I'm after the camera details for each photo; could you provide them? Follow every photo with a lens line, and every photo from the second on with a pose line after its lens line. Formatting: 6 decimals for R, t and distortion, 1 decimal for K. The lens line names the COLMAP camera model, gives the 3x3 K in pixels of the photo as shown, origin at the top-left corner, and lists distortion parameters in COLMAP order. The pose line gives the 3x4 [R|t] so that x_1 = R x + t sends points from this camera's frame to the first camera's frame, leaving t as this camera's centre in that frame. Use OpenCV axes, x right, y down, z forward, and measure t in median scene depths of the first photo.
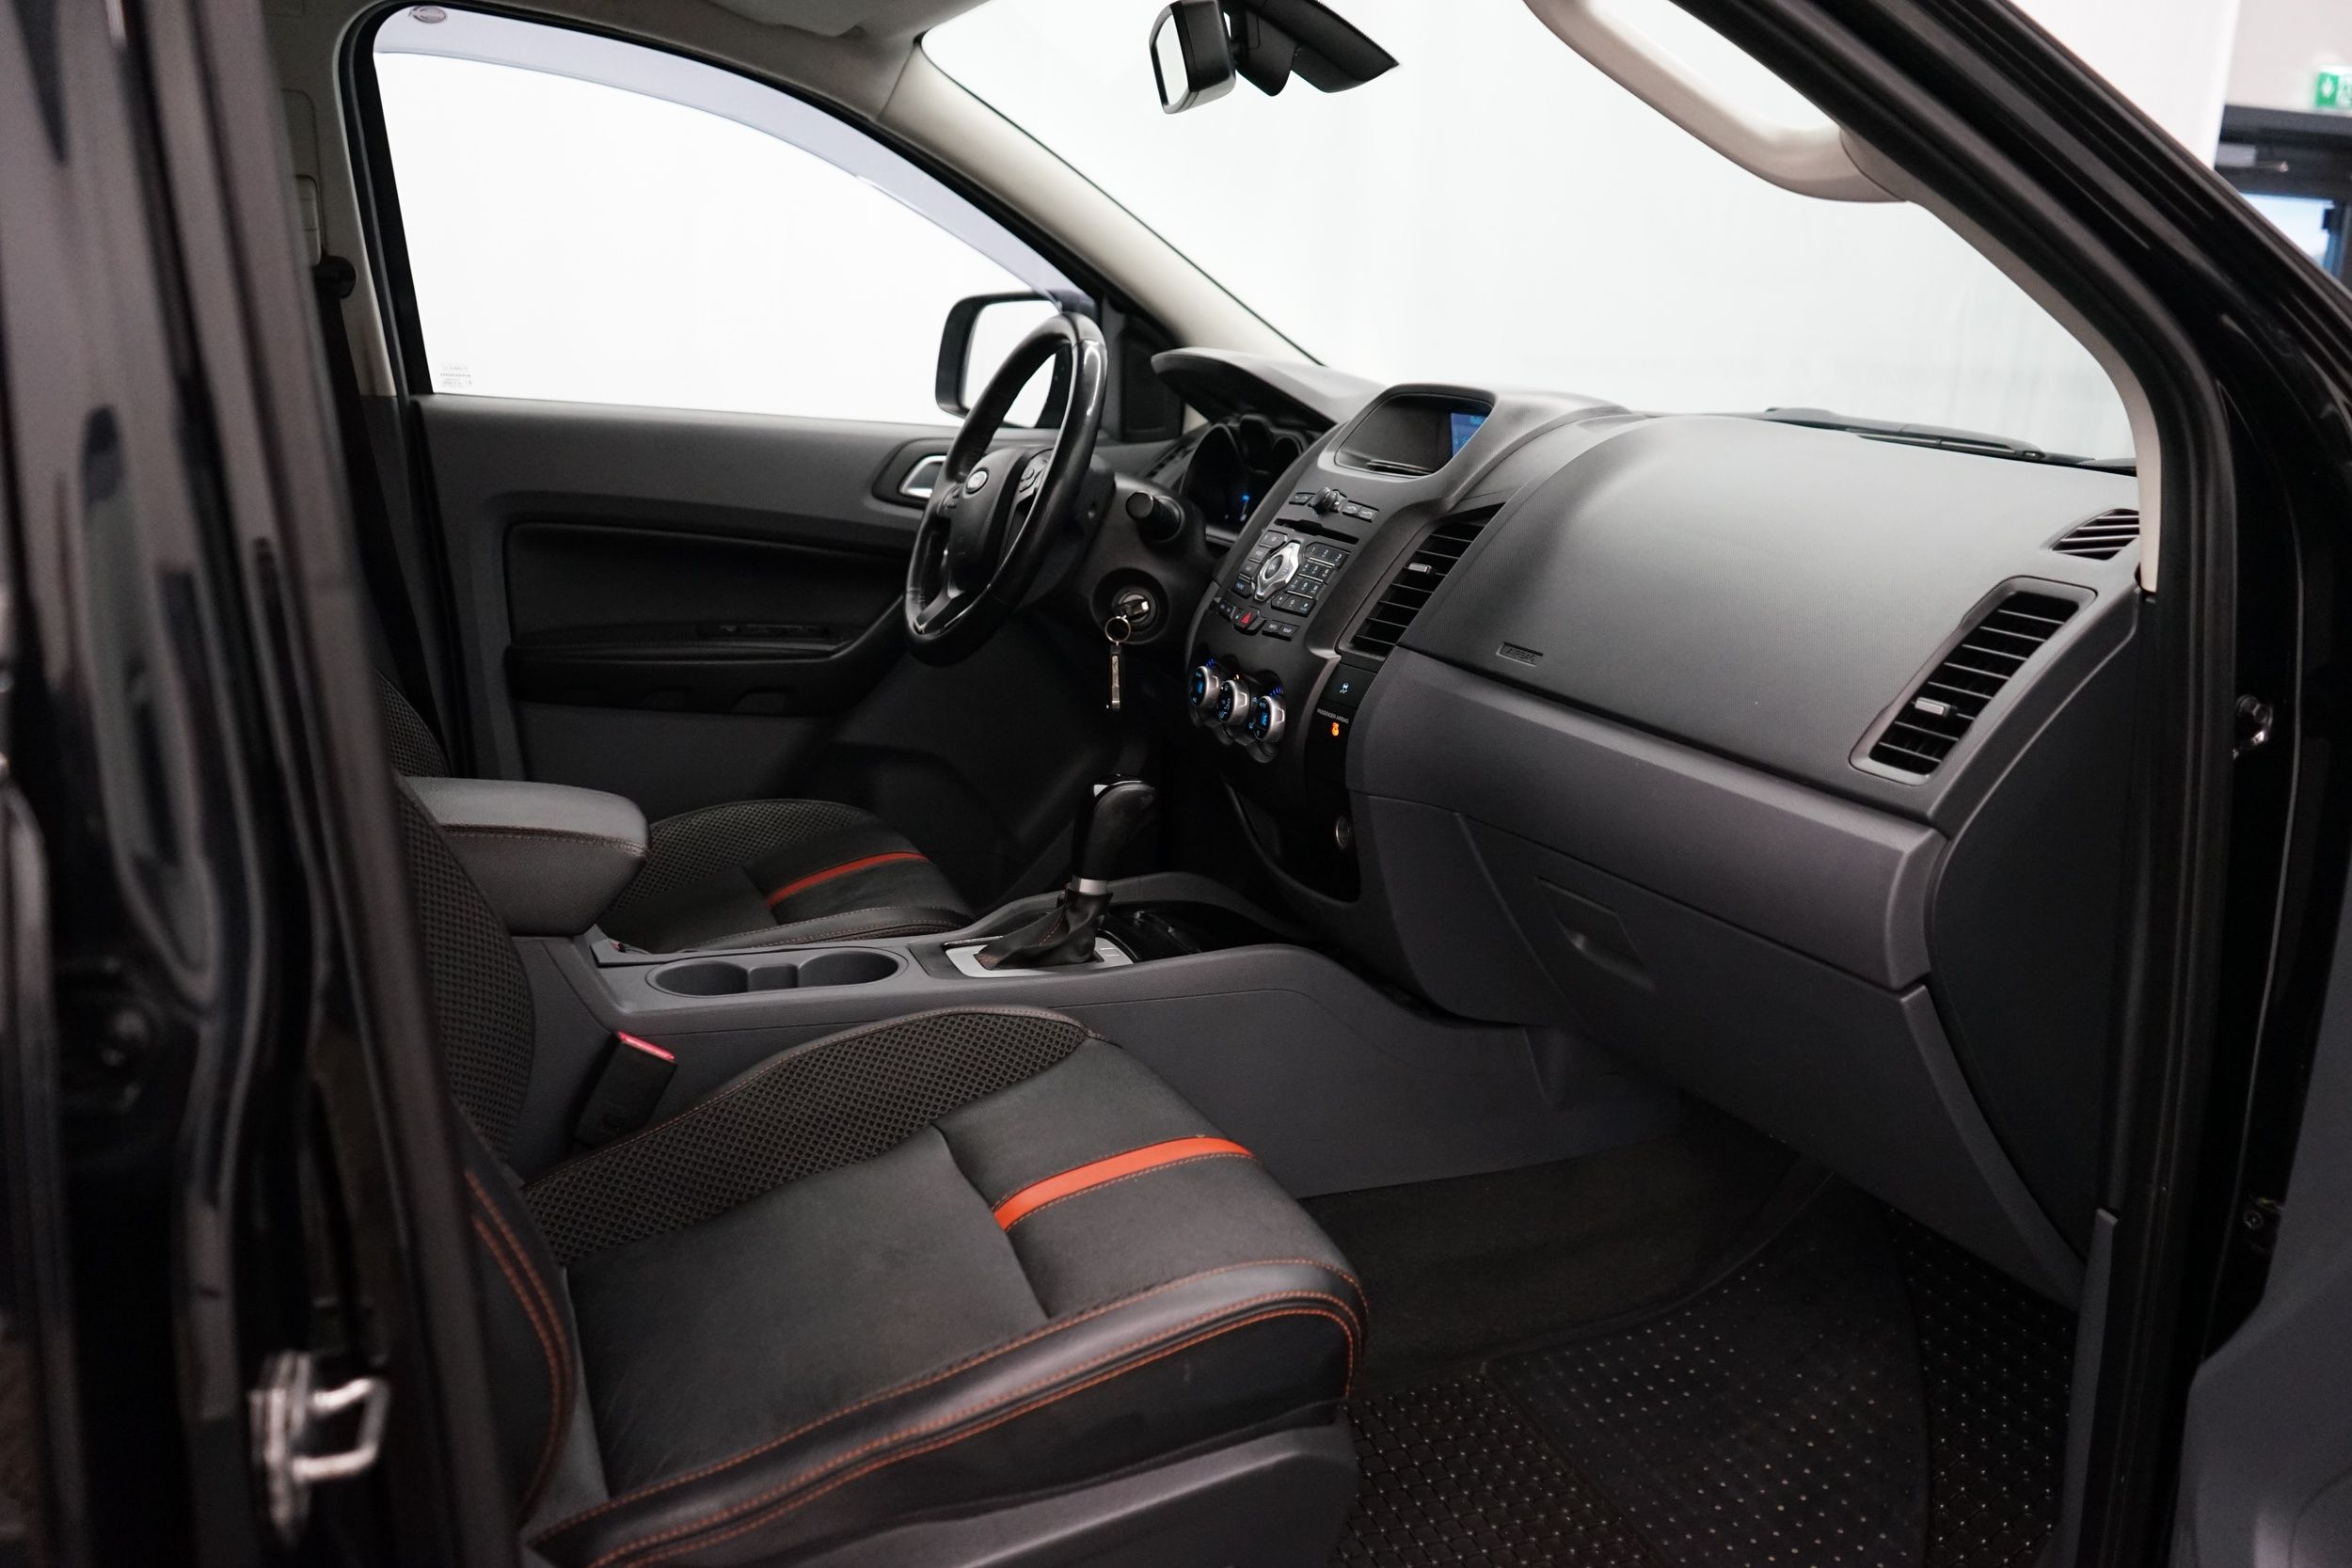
lens RADIAL K [[1871.2, 0, 1176.0], [0, 1871.2, 784.0], [0, 0, 1]] dist [-0.008716, -0.000780]
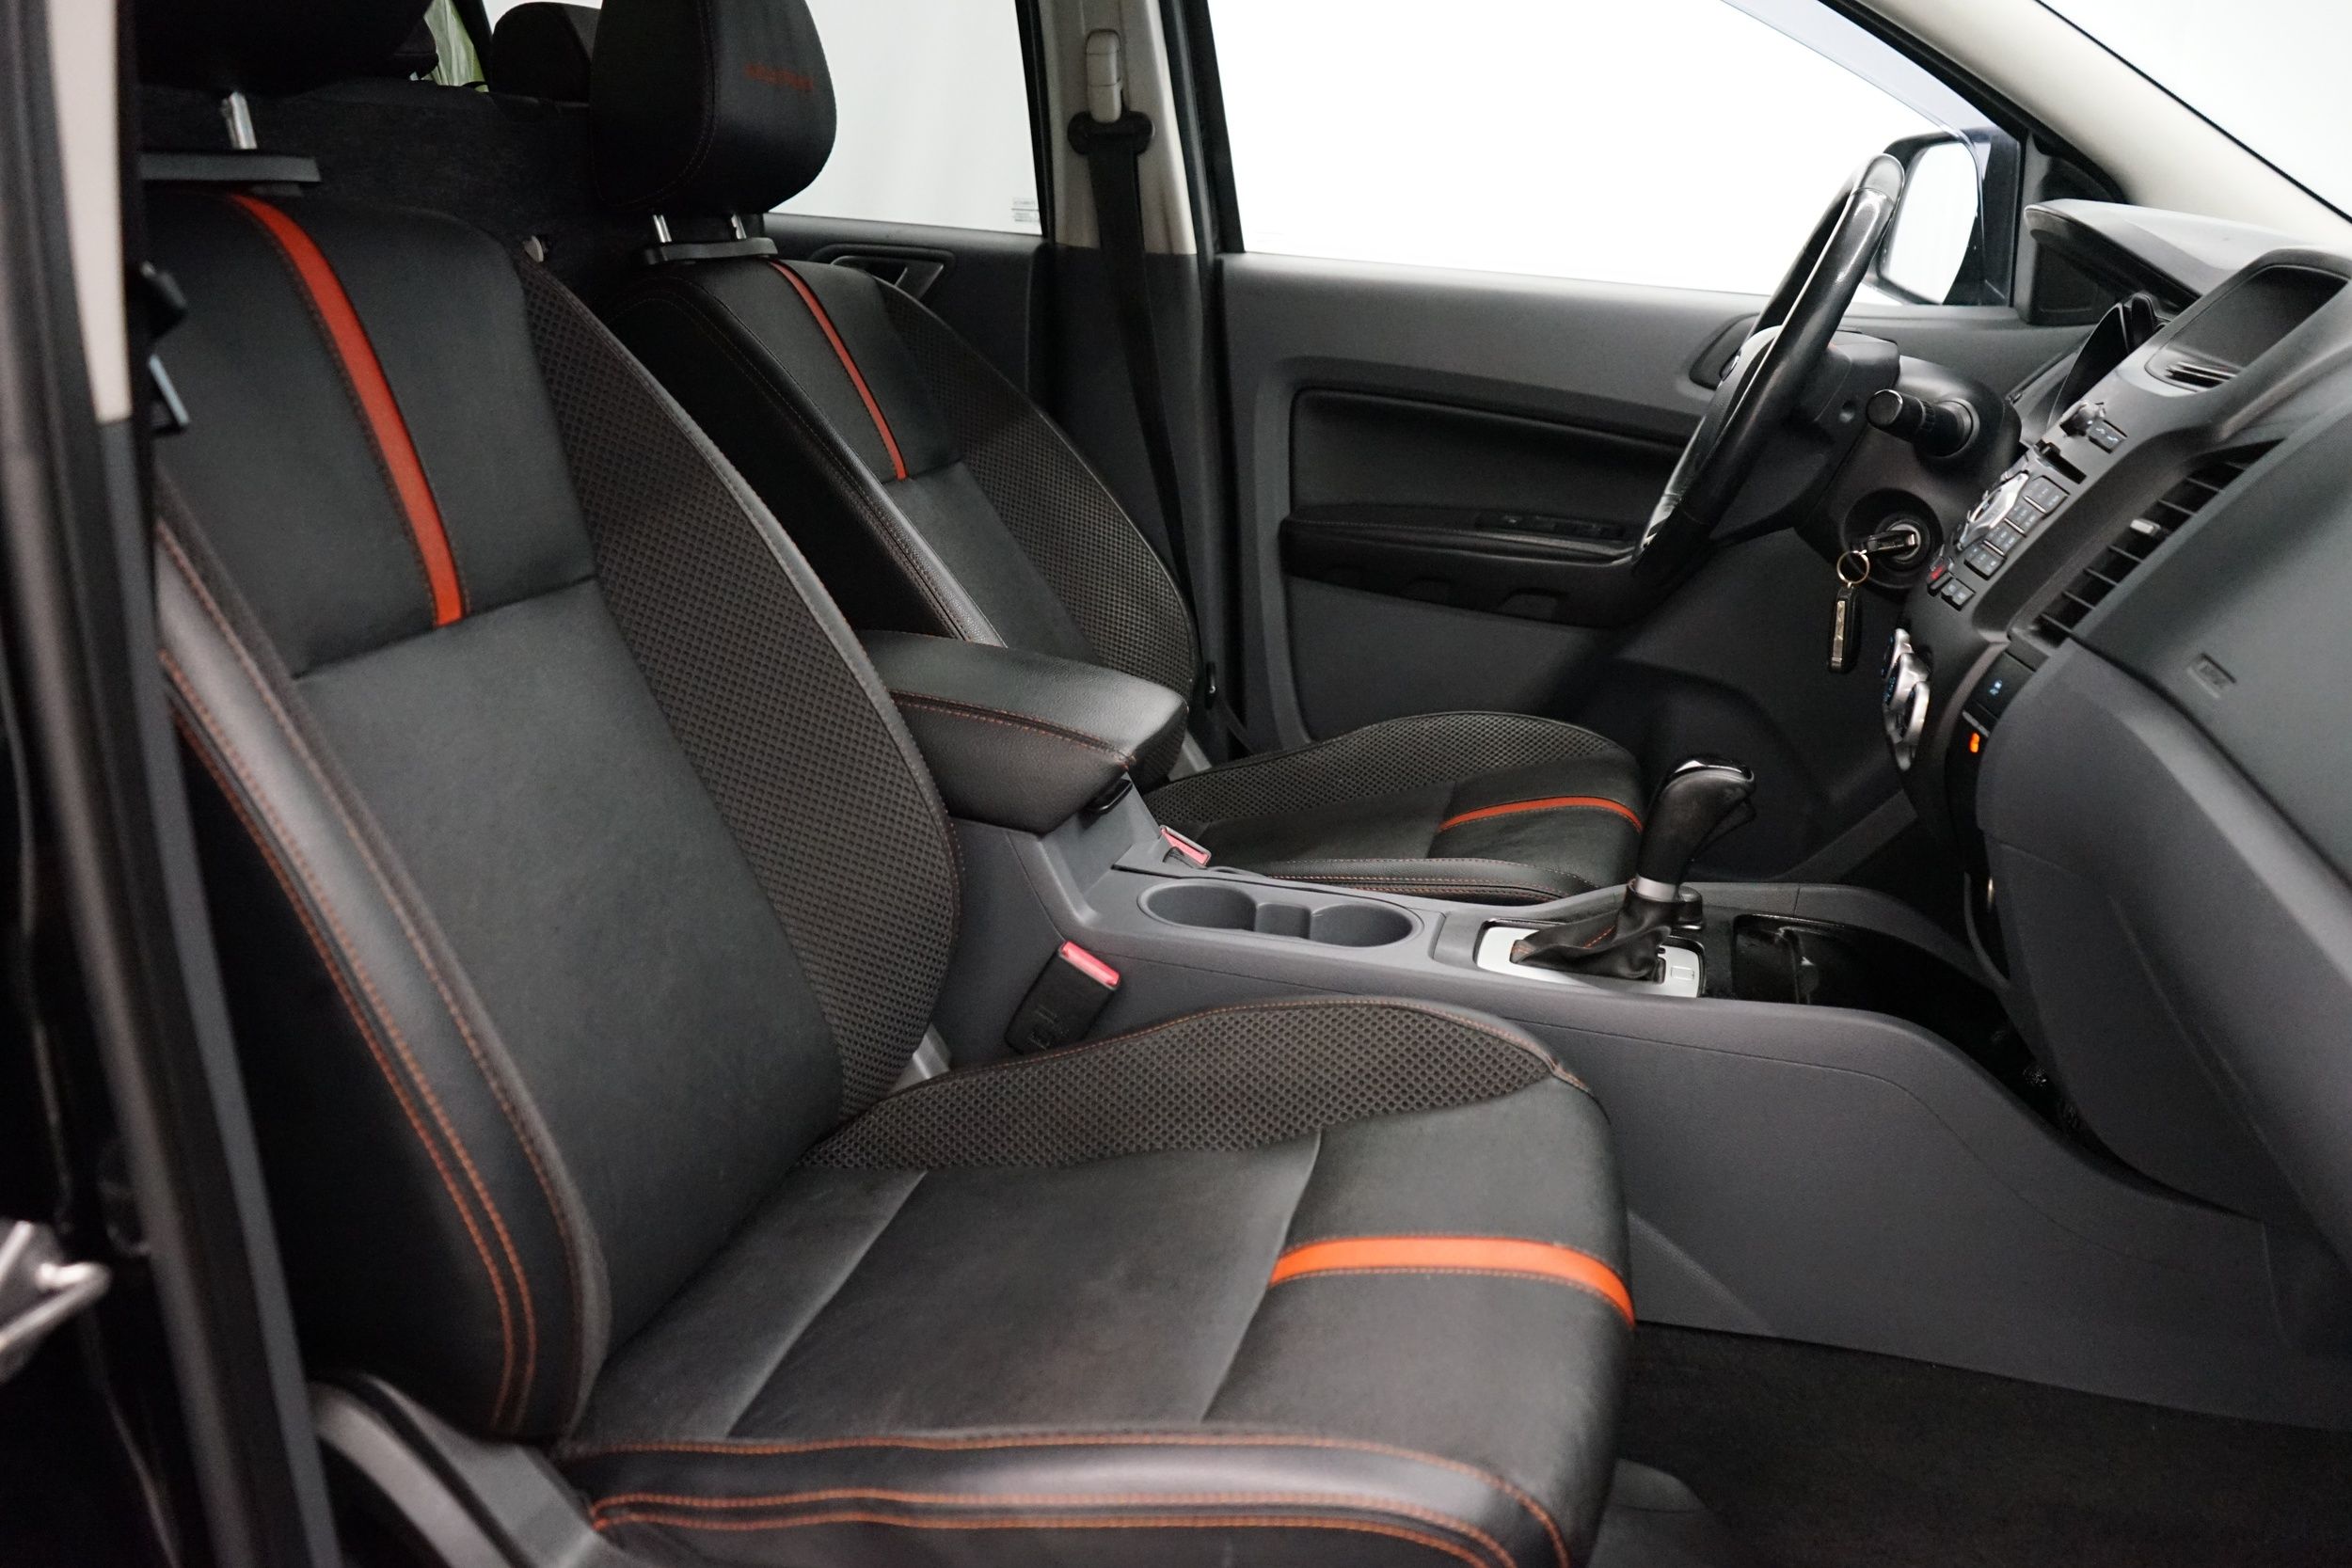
lens RADIAL K [[1871.2, 0, 1176.0], [0, 1871.2, 784.0], [0, 0, 1]] dist [-0.008716, -0.000780]
pose [[0.804329, 0.169815, -0.569401, 0.201028], [-0.130583, 0.985381, 0.109415, -0.042045], [0.579658, -0.013652, 0.814746, 0.200902]]
